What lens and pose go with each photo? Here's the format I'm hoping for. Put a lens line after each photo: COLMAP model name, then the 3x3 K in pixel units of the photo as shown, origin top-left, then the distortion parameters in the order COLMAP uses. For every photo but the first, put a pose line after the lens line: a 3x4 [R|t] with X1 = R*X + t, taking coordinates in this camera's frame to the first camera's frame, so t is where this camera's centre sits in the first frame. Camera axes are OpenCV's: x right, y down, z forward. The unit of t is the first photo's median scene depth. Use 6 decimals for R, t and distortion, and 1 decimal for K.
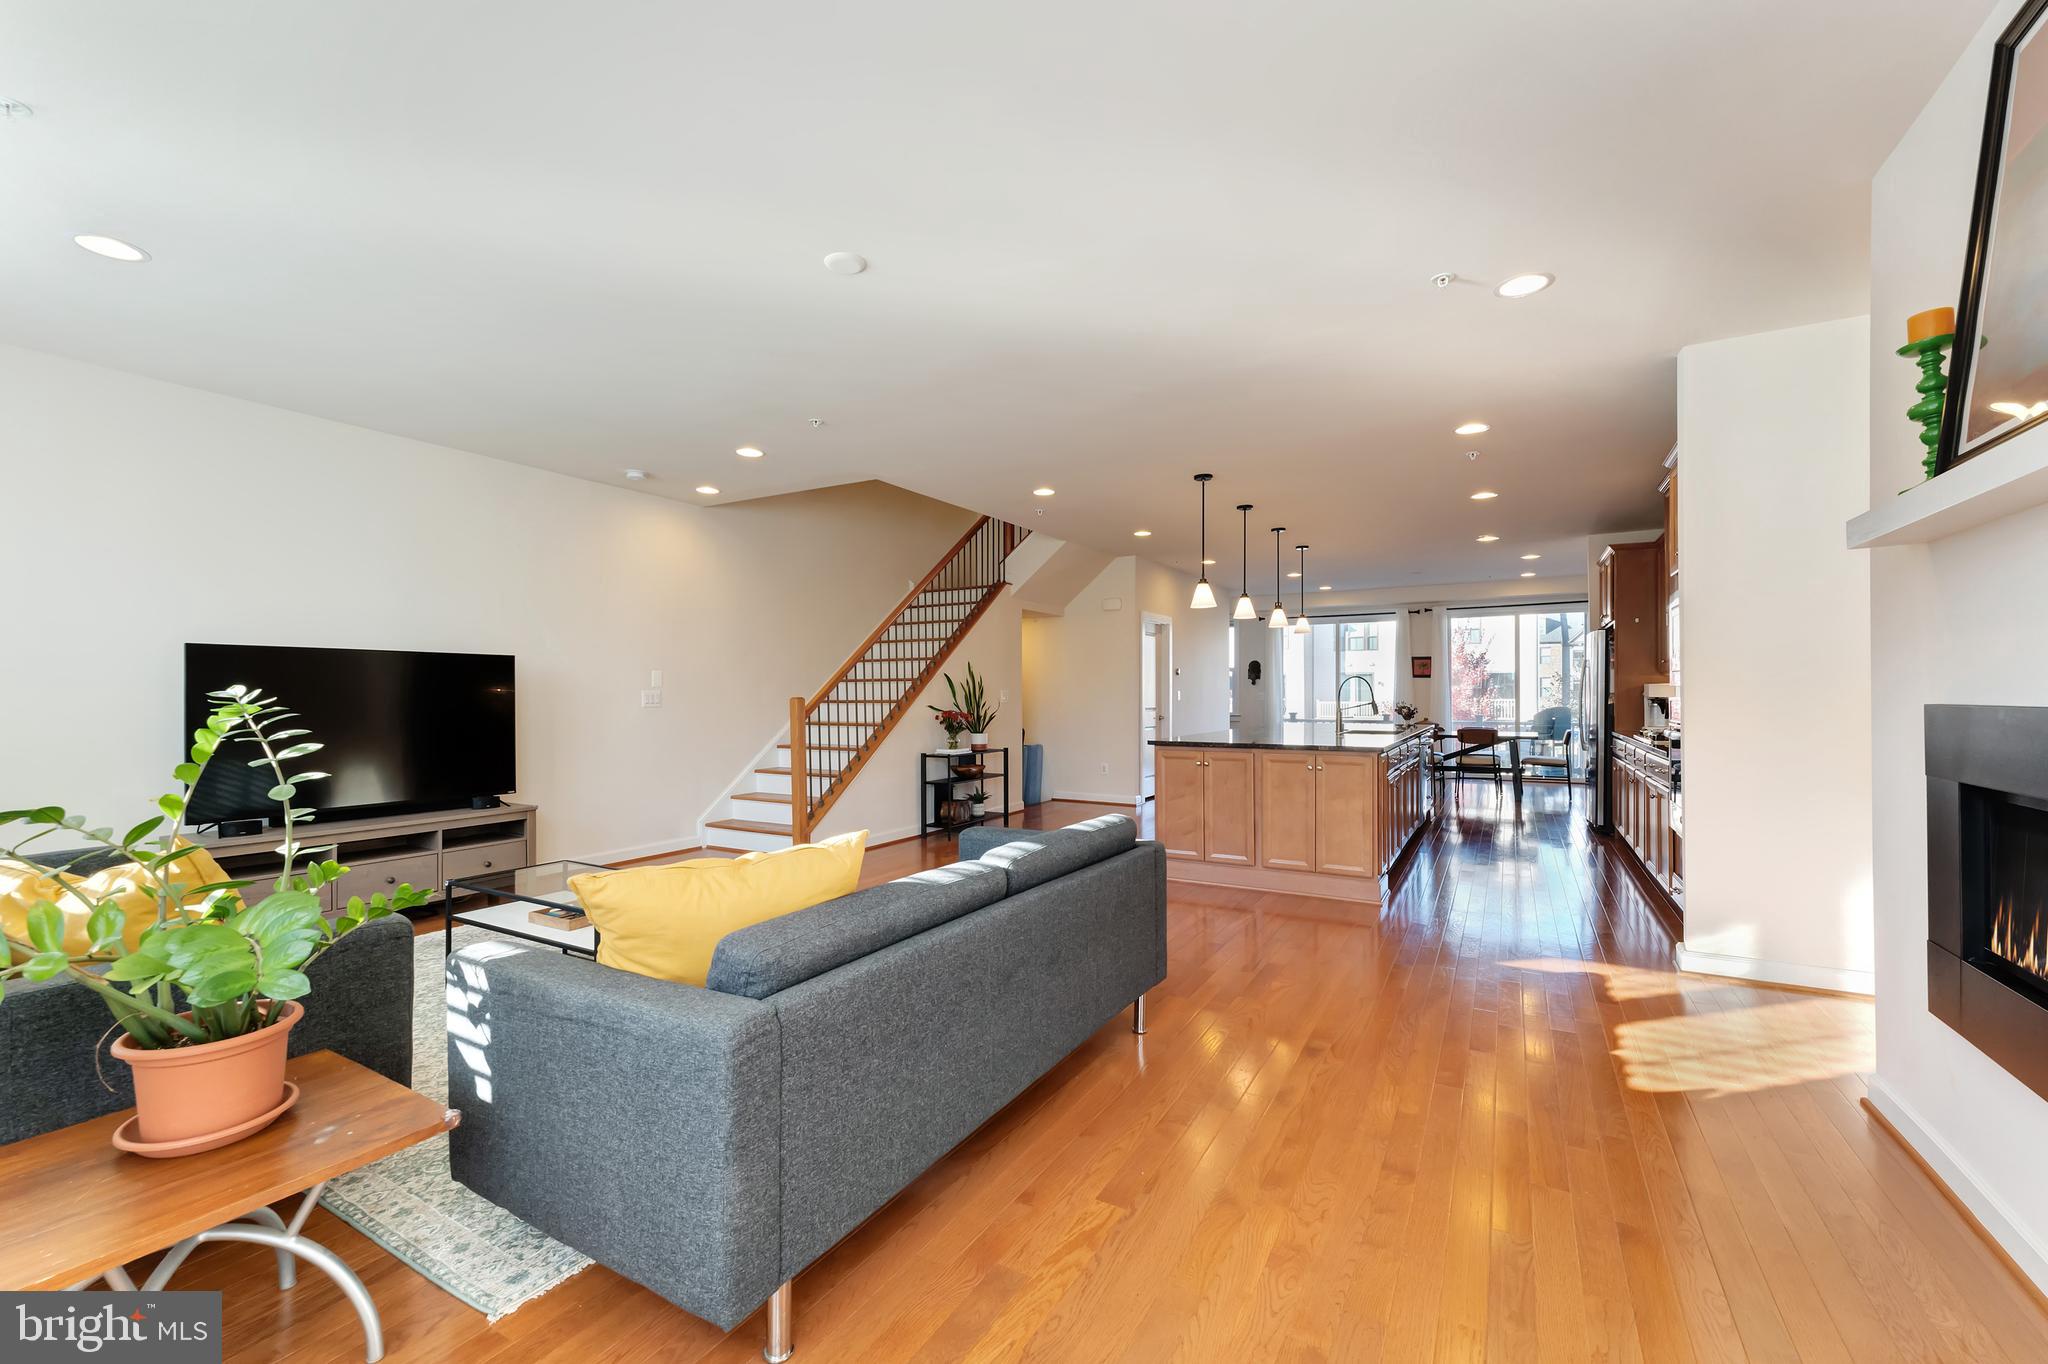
lens RADIAL K [[843.3, 0, 1026.1], [0, 843.3, 689.9], [0, 0, 1]] dist [0.000334, 0.000003]
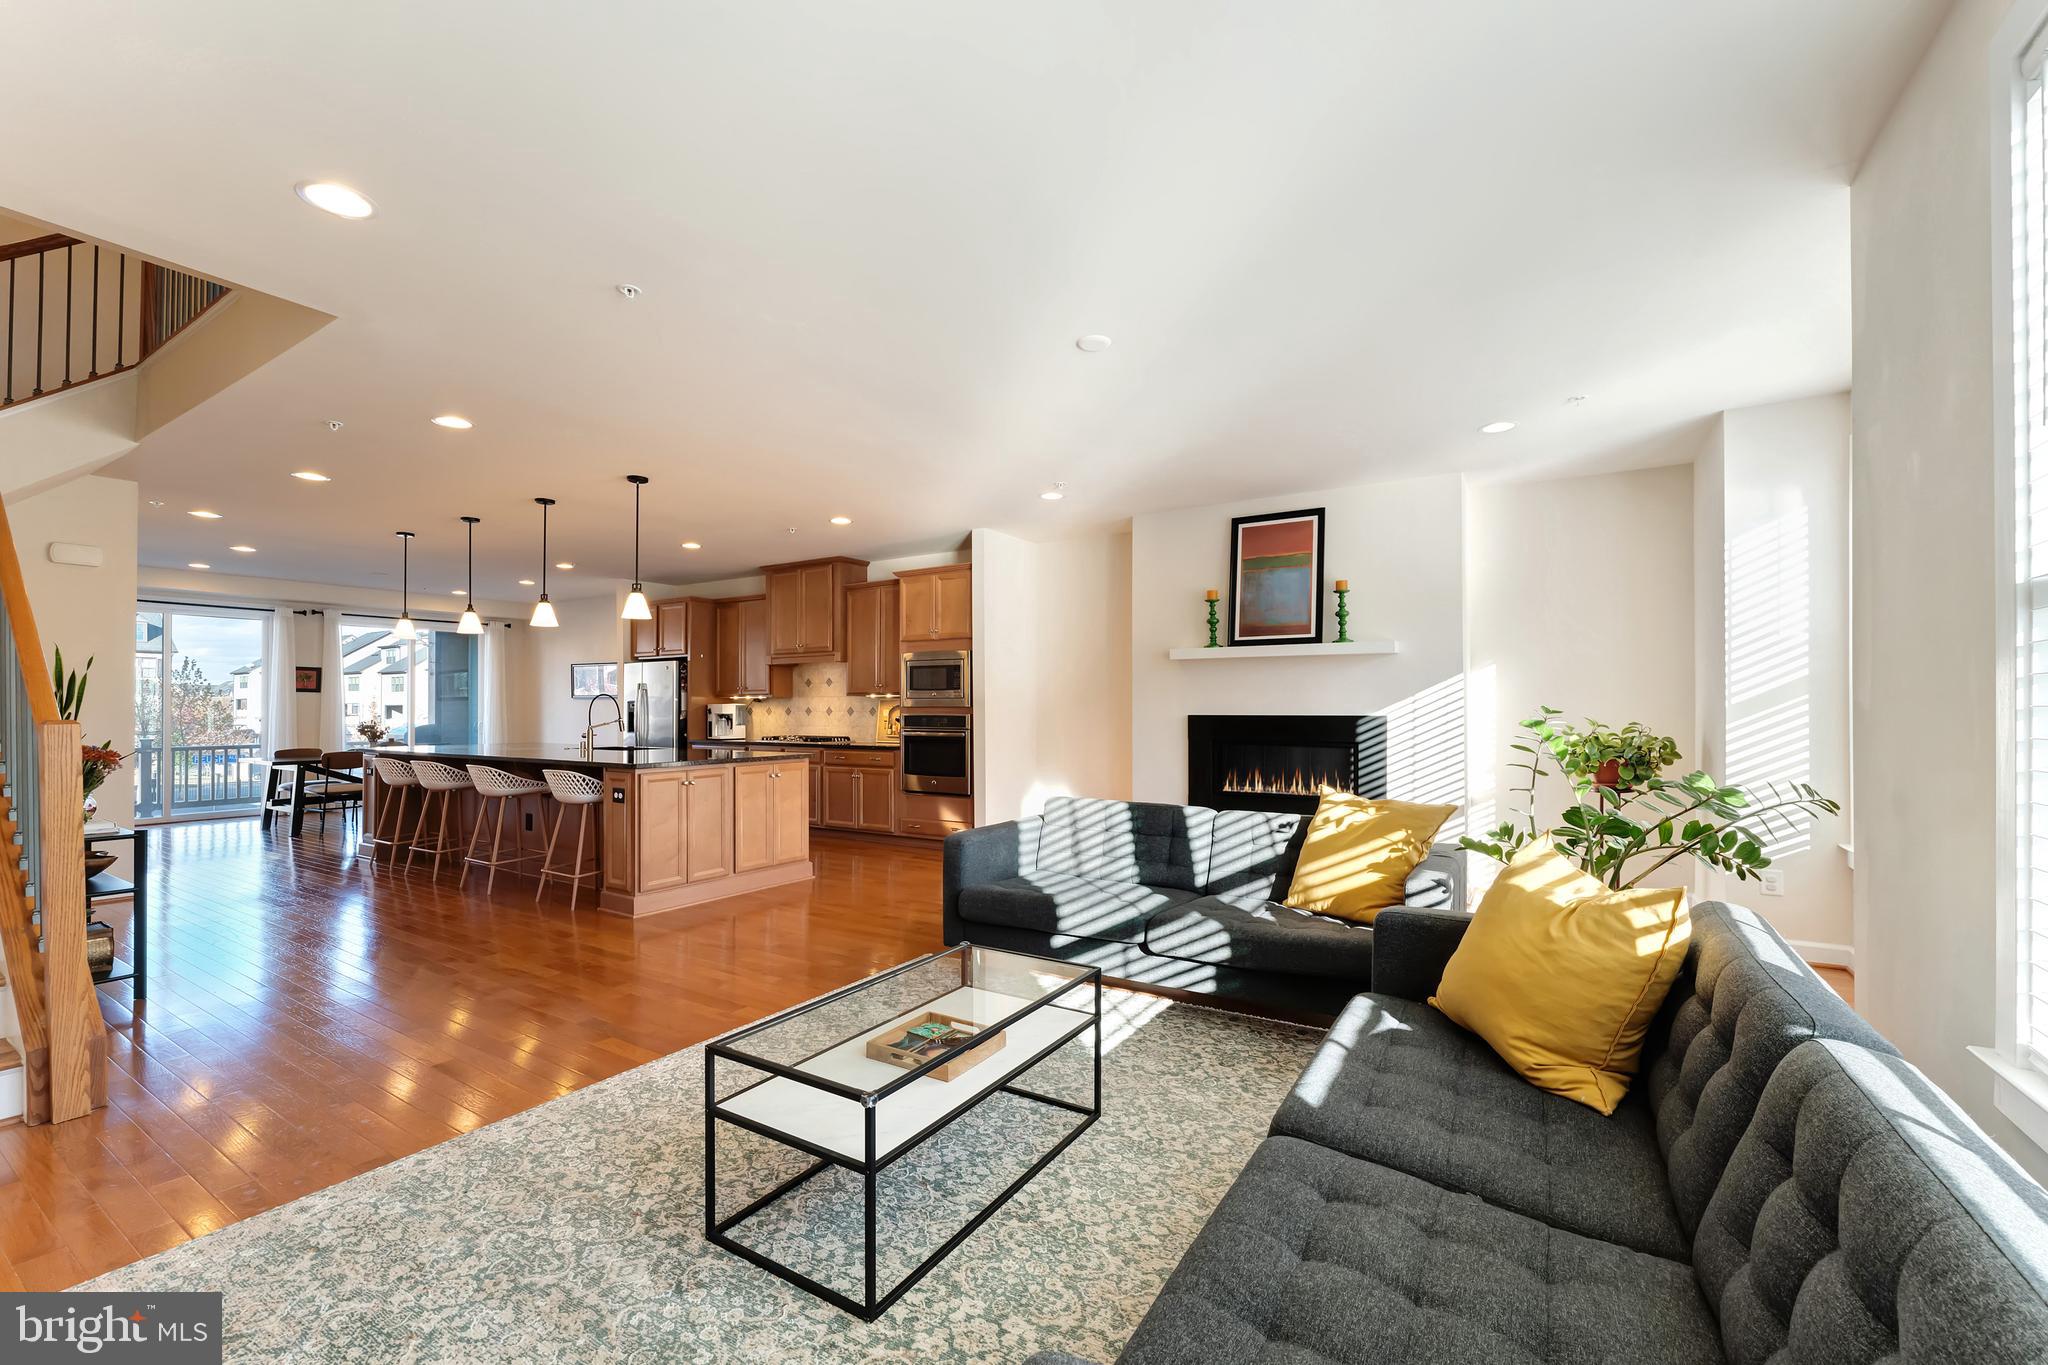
lens RADIAL K [[843.3, 0, 1023.7], [0, 843.3, 698.4], [0, 0, 1]] dist [0.000334, 0.000003]
pose [[0.038712, 0.015928, 0.999123, -0.342785], [-0.005964, 0.999859, -0.015709, 0.001272], [-0.999233, -0.005351, 0.038801, 0.260125]]
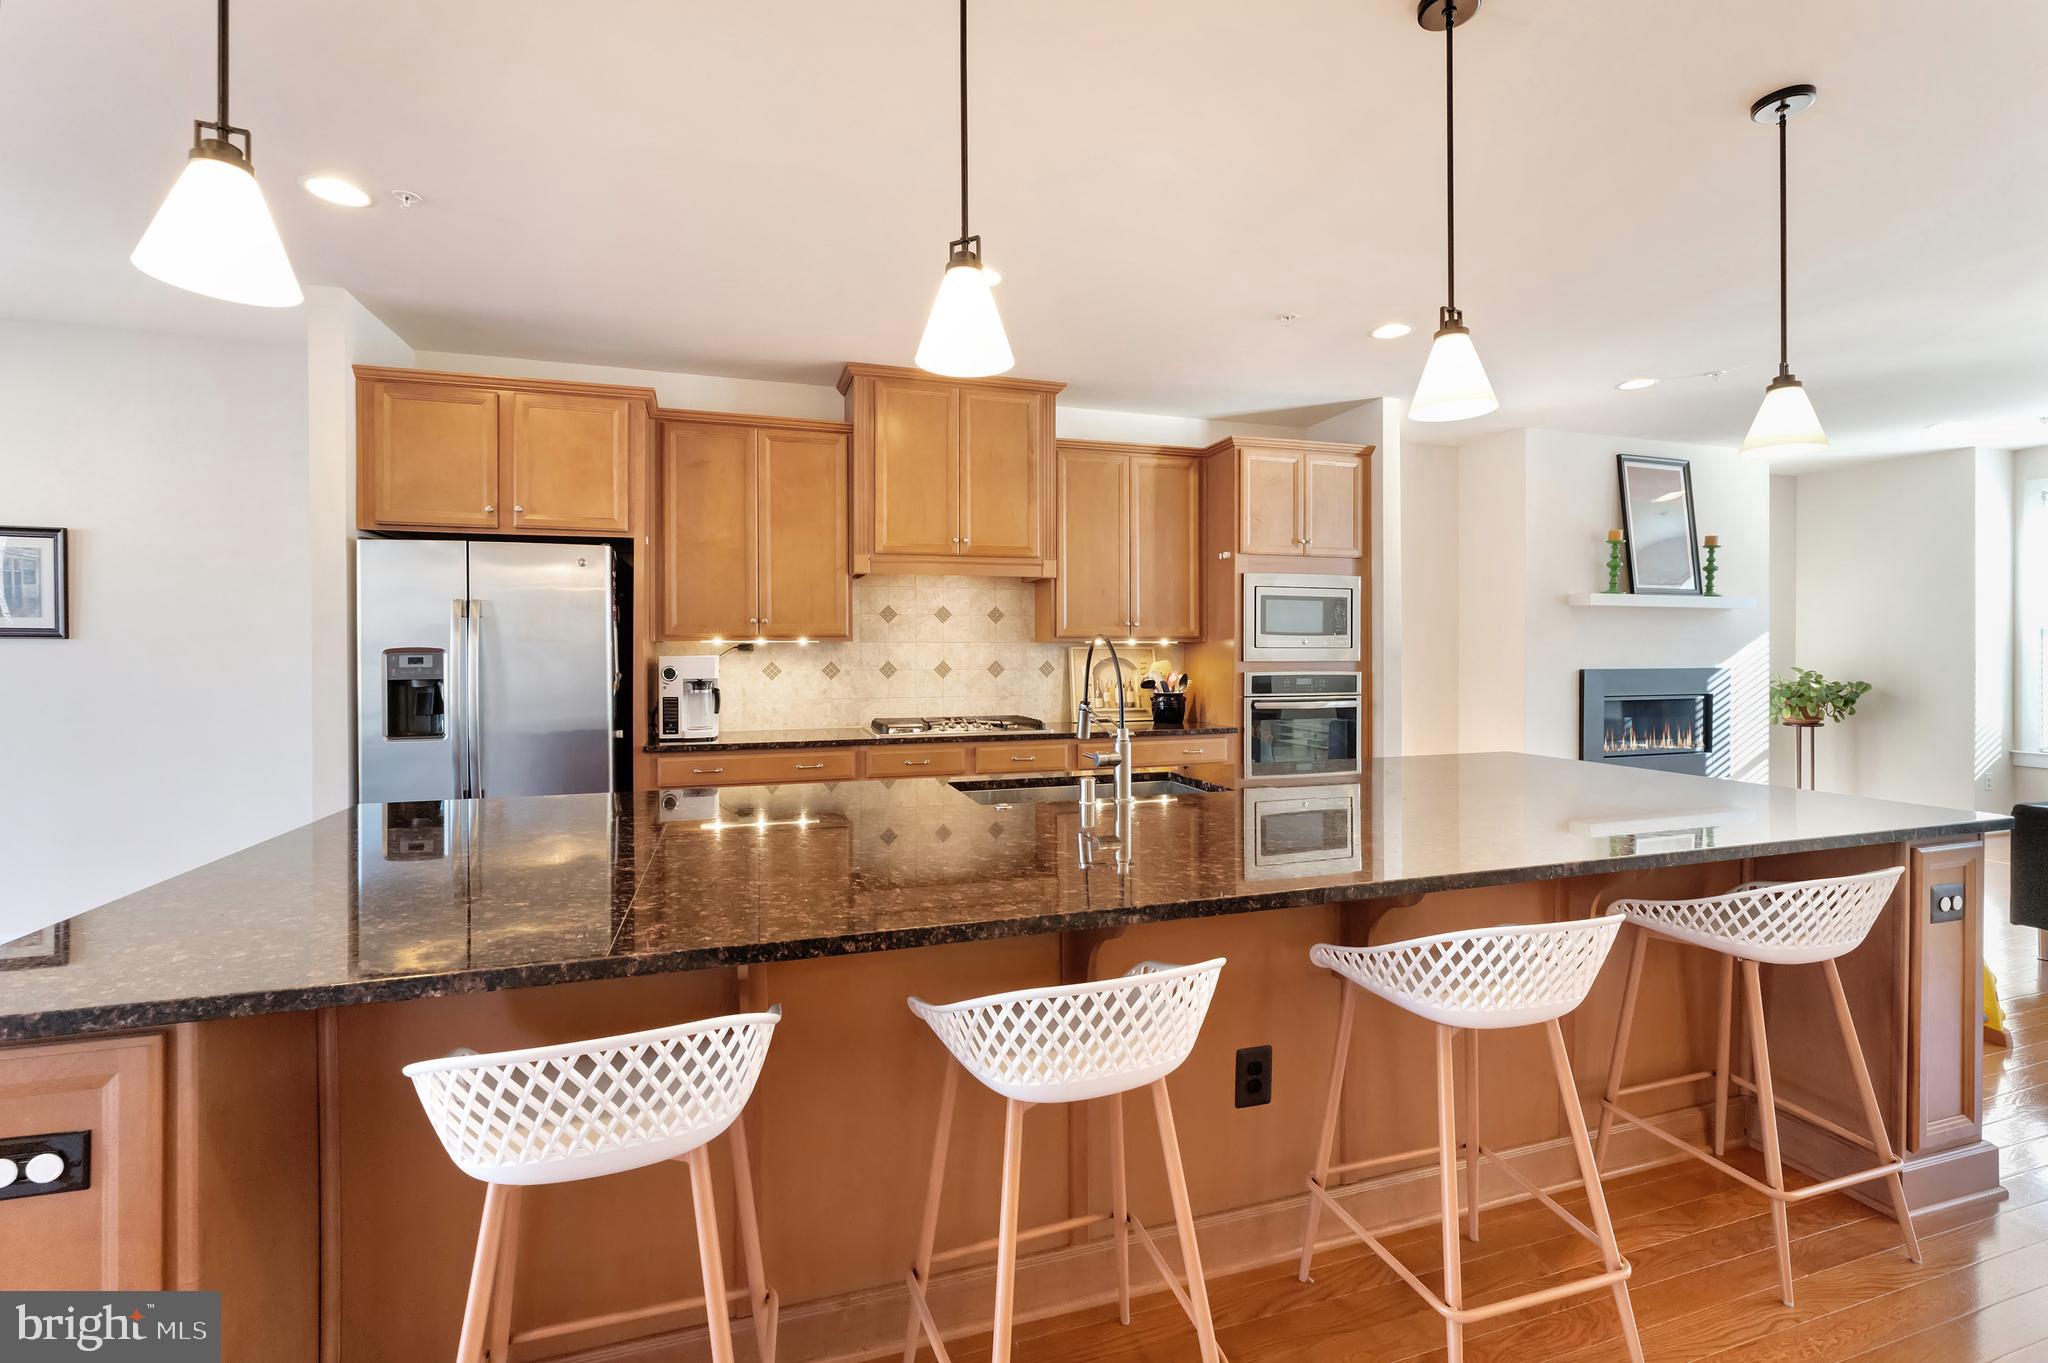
lens RADIAL K [[863.8, 0, 1020.5], [0, 863.8, 659.5], [0, 0, 1]] dist [-0.004503, -0.000132]
pose [[-0.733471, 0.000003, 0.679721, 0.094458], [0.000155, 1.000000, 0.000164, -0.002810], [-0.679721, 0.000226, -0.733471, 0.730938]]
